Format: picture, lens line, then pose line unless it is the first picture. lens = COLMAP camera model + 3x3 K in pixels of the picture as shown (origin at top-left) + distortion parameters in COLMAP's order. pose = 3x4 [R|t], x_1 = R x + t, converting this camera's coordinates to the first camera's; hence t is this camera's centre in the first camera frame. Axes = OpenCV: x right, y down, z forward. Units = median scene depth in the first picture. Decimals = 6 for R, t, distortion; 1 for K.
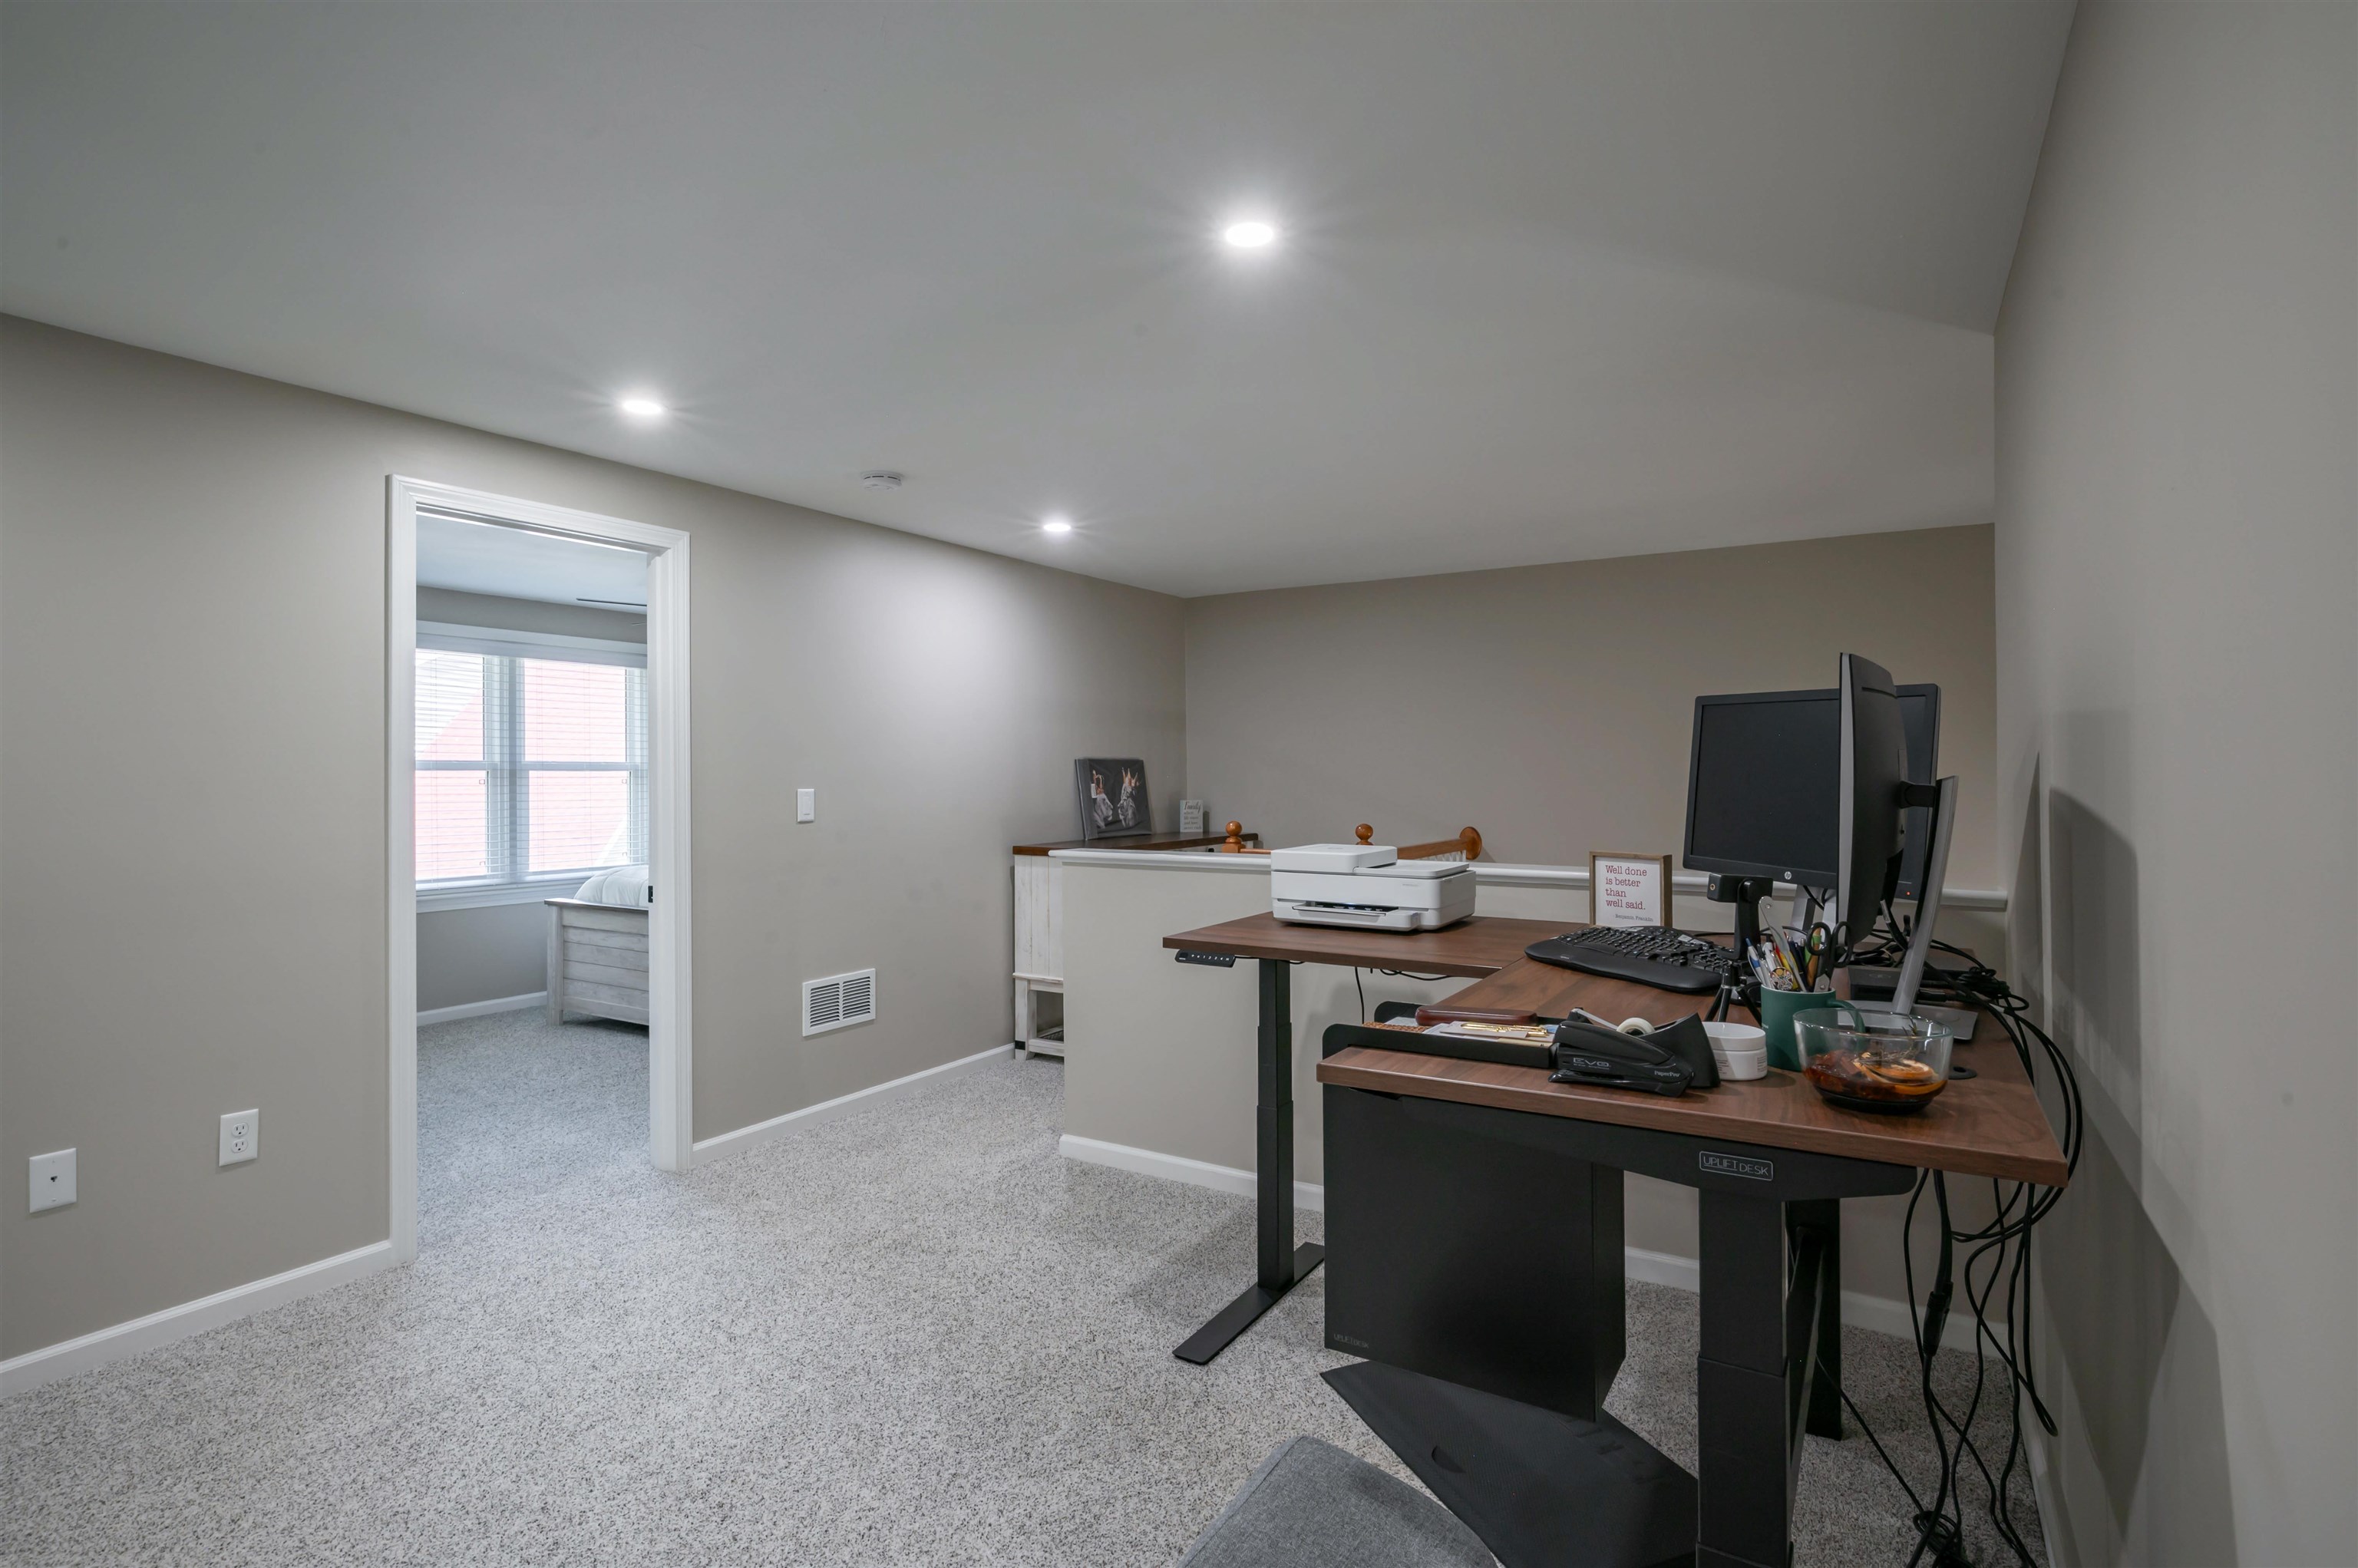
lens RADIAL K [[1171.0, 0, 1174.8], [0, 1171.0, 777.6], [0, 0, 1]] dist [0.003529, 0.001024]
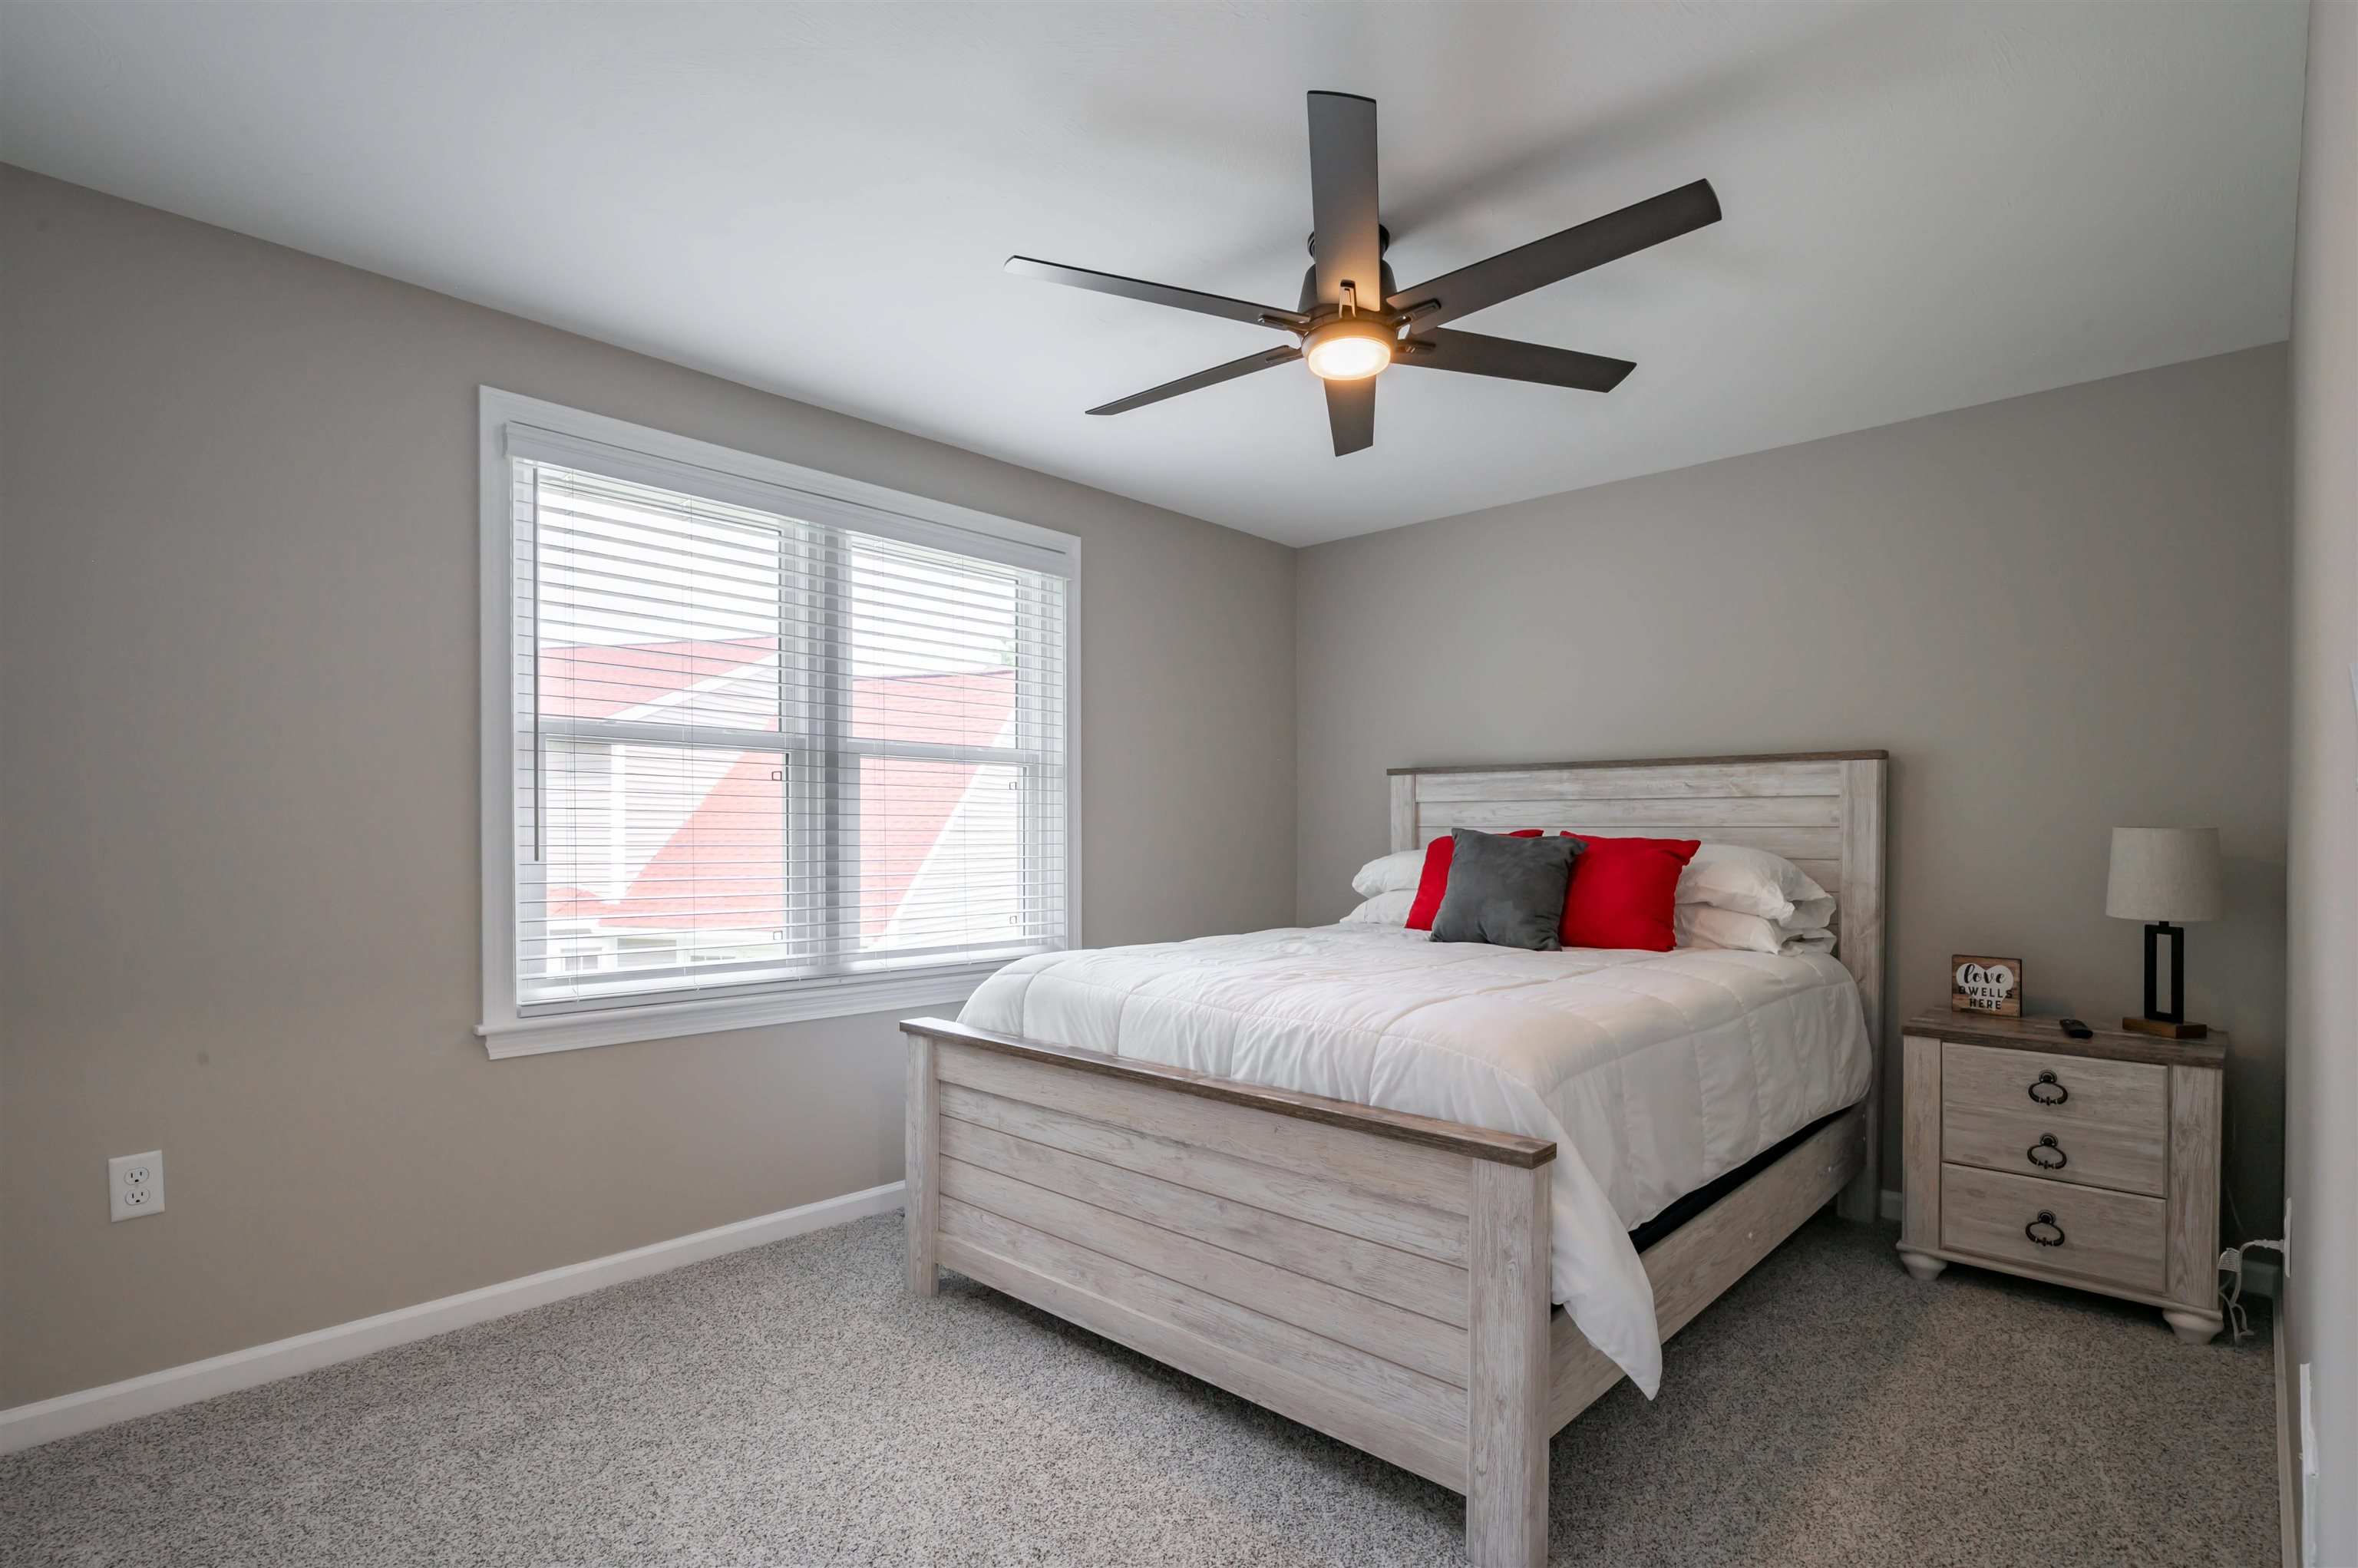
lens RADIAL K [[1171.0, 0, 1157.6], [0, 1171.0, 842.6], [0, 0, 1]] dist [0.003529, 0.001024]
pose [[0.978263, 0.008307, -0.207201, -0.327647], [-0.005881, 0.999907, 0.012319, 0.025985], [0.207284, -0.010833, 0.978221, 0.543900]]
